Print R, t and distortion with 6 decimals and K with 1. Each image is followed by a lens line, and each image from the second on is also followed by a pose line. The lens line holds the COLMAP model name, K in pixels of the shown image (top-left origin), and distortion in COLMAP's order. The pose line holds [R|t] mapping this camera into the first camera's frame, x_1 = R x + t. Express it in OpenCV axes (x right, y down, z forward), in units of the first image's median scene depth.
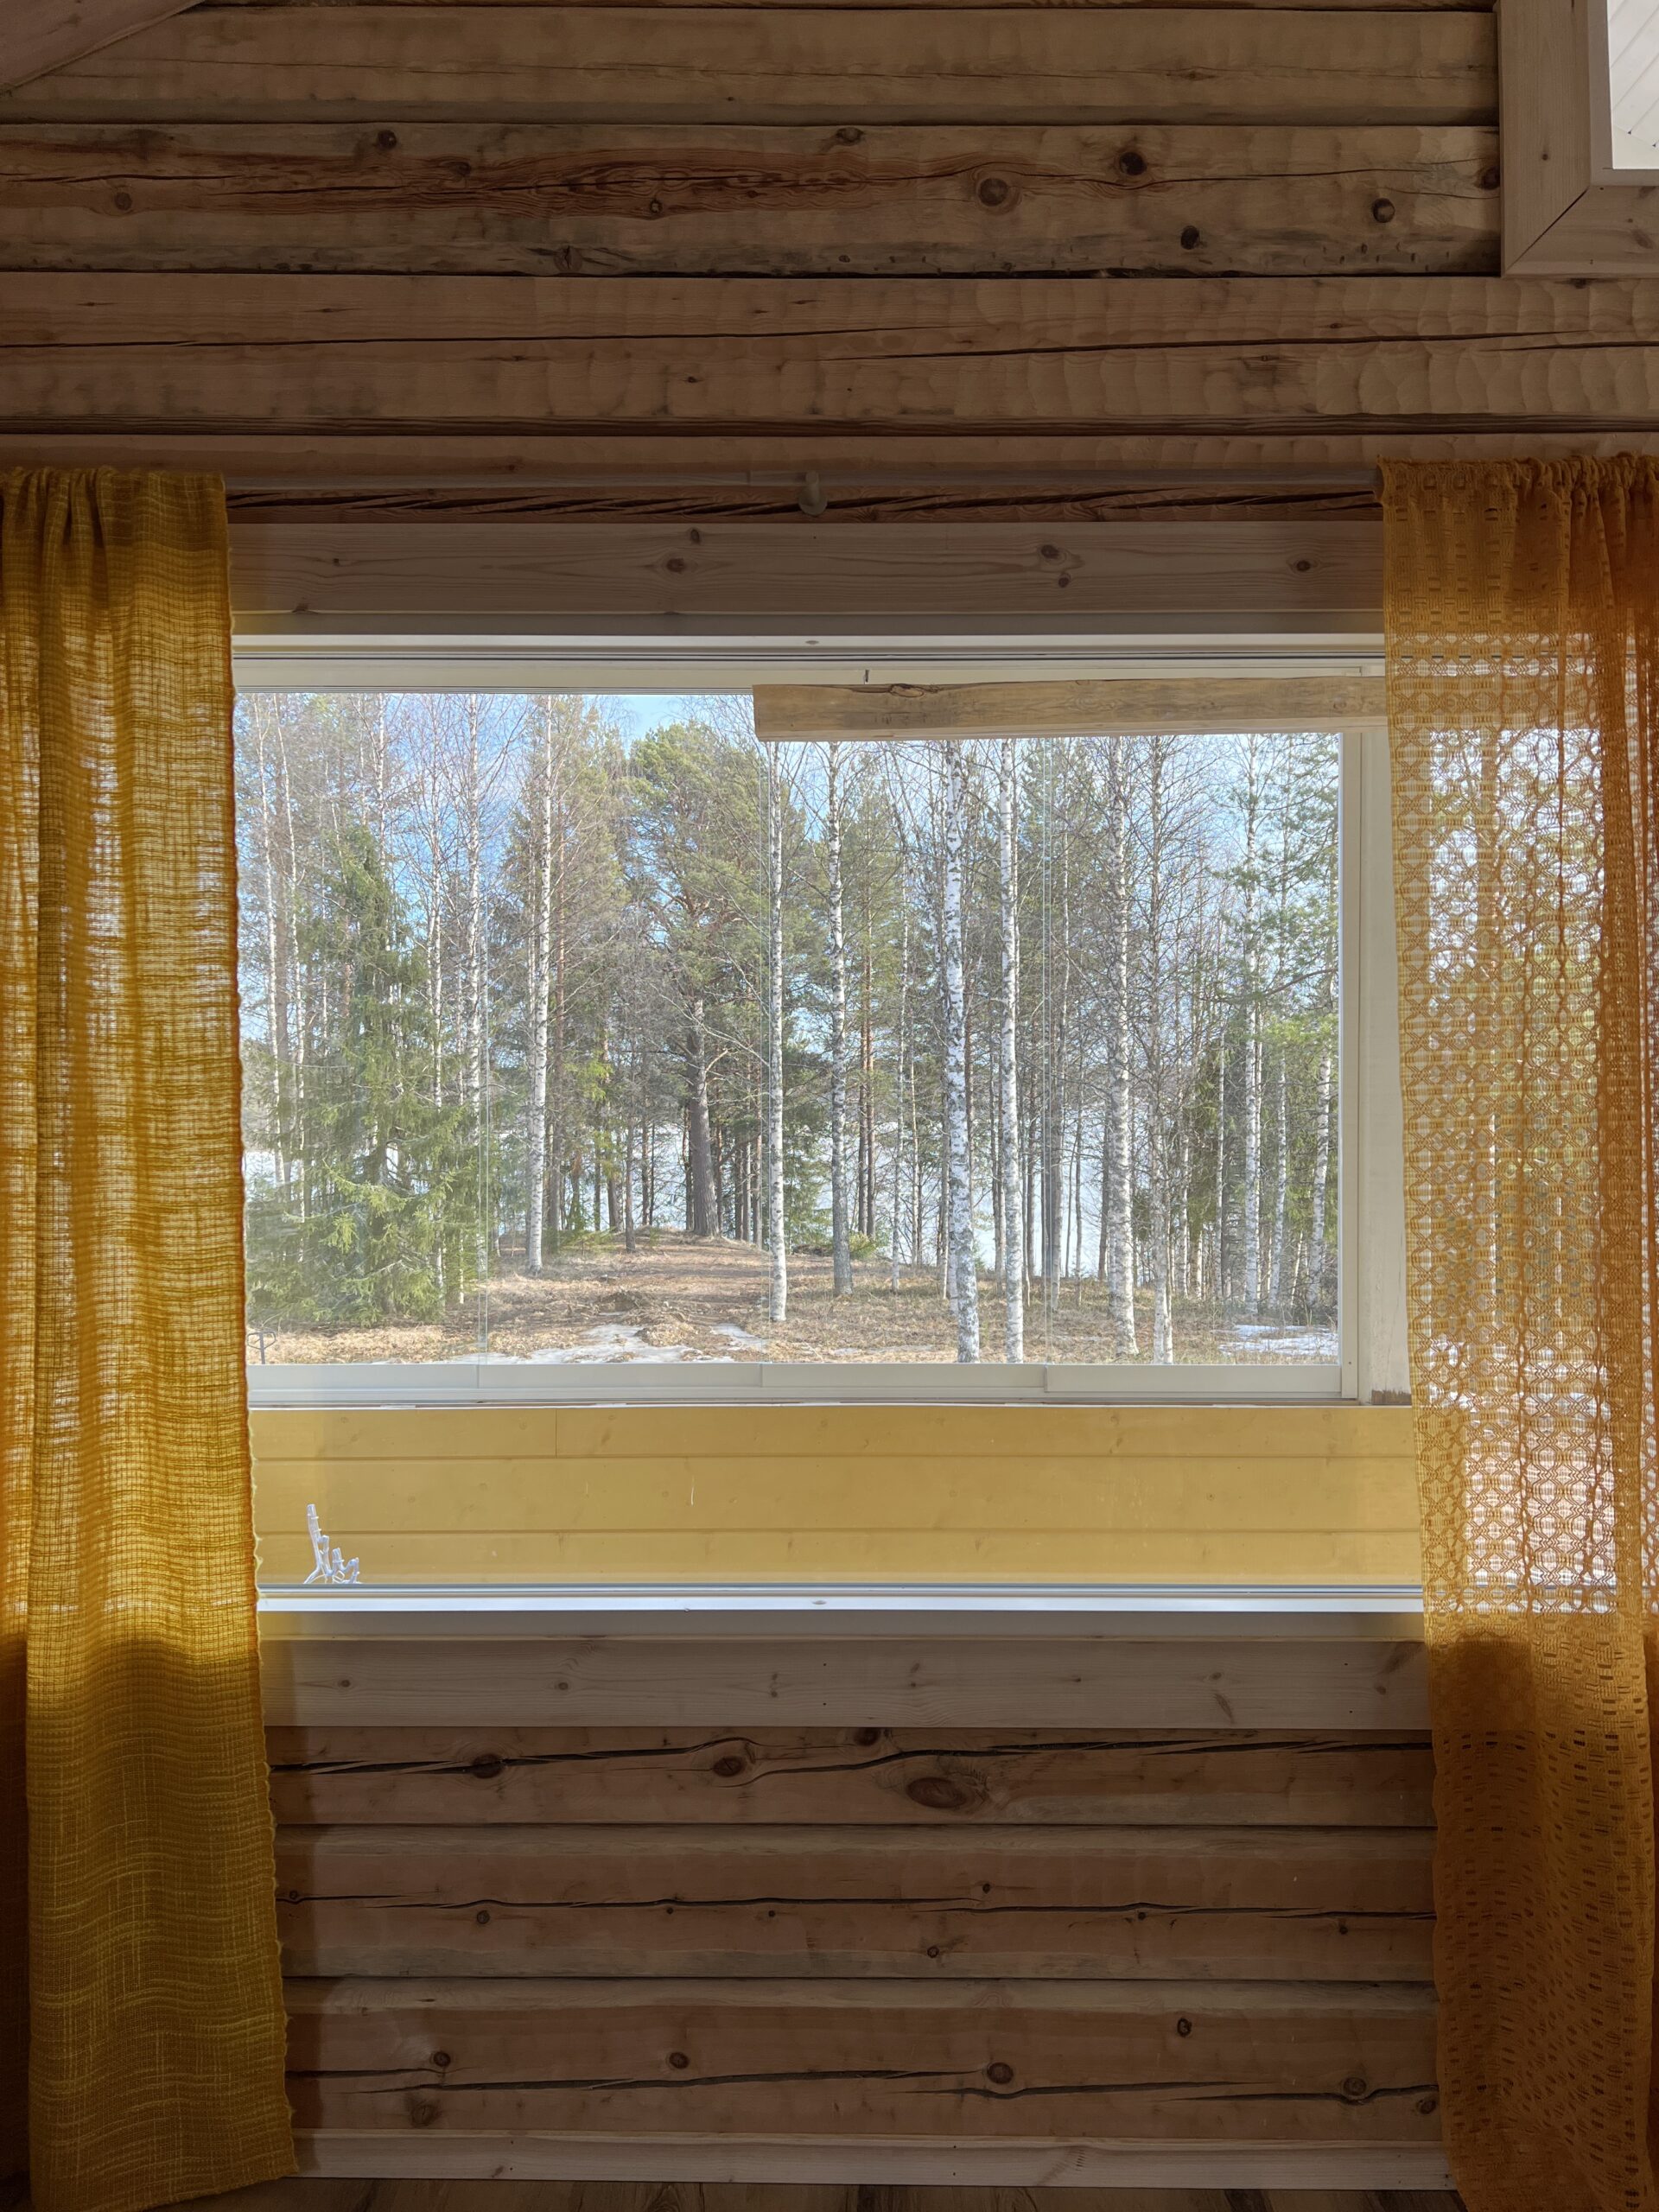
lens RADIAL K [[1660.6, 0, 828.1], [0, 1660.6, 1089.9], [0, 0, 1]] dist [0.052907, -0.062924]
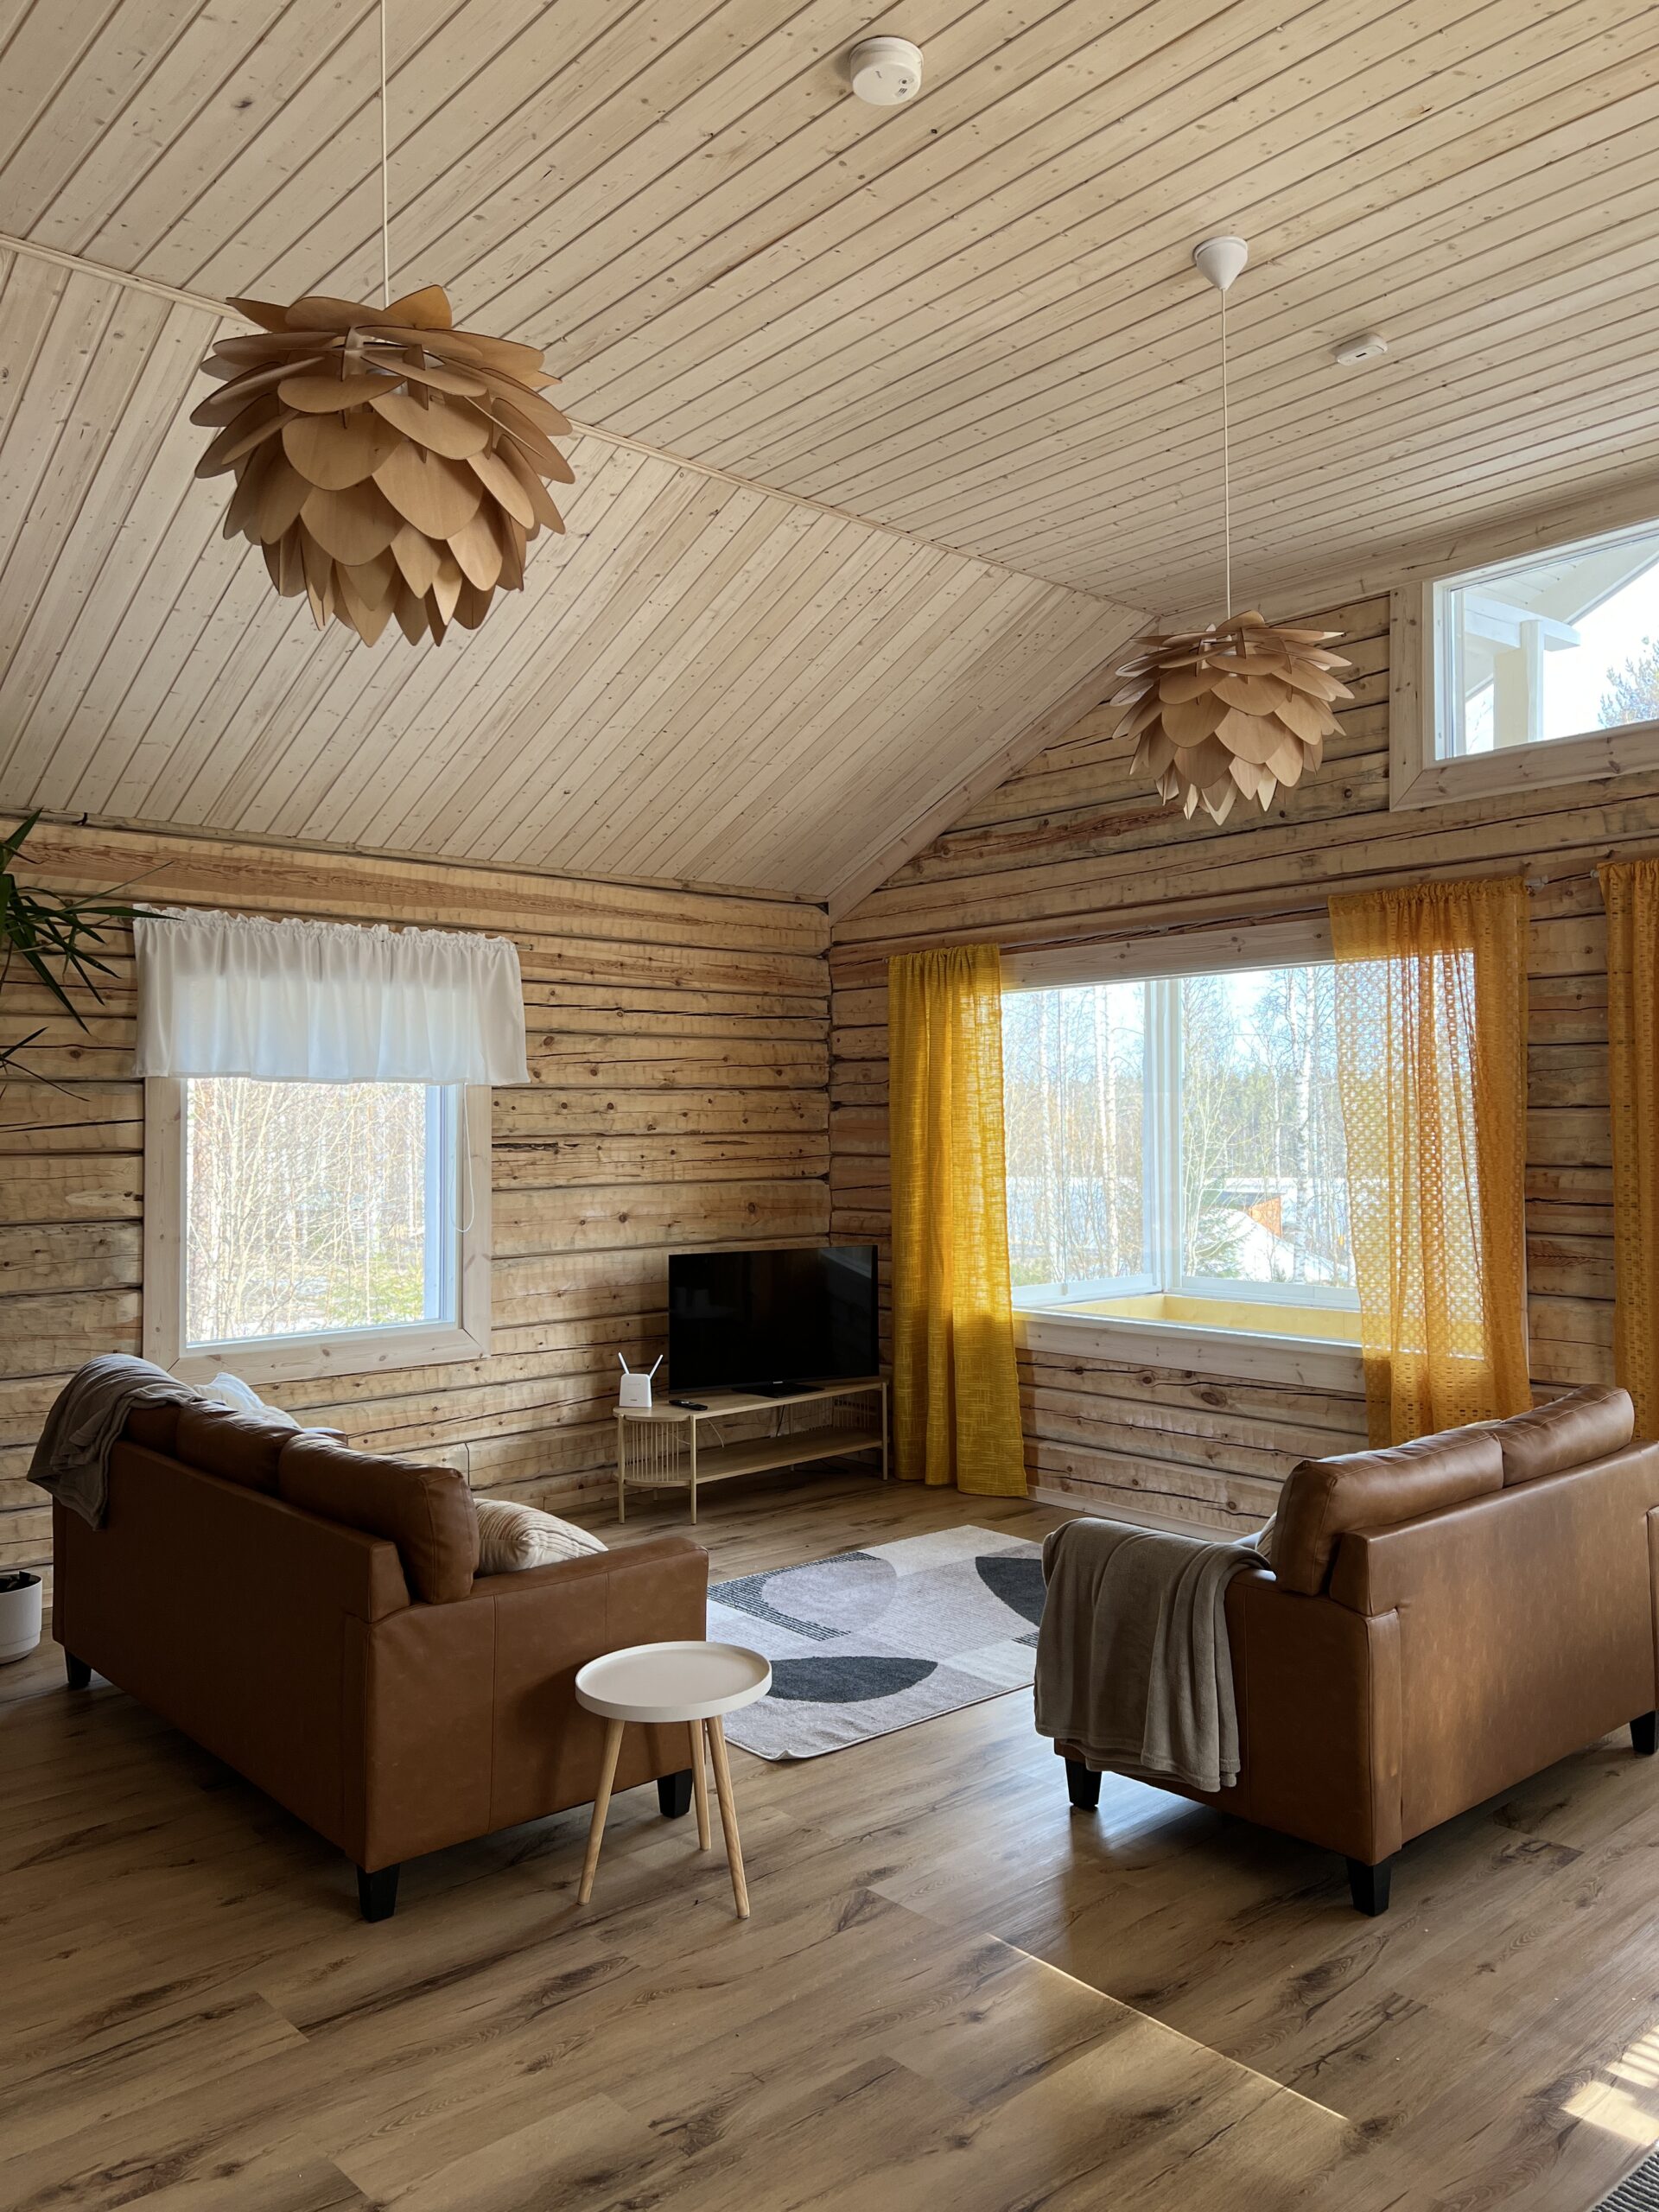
lens RADIAL K [[1660.6, 0, 829.6], [0, 1660.6, 1094.4], [0, 0, 1]] dist [0.052907, -0.062924]
pose [[0.671525, -0.020840, -0.740688, 1.666536], [0.010459, 0.999771, -0.018647, -0.028613], [0.740908, 0.004775, 0.671590, -1.278520]]
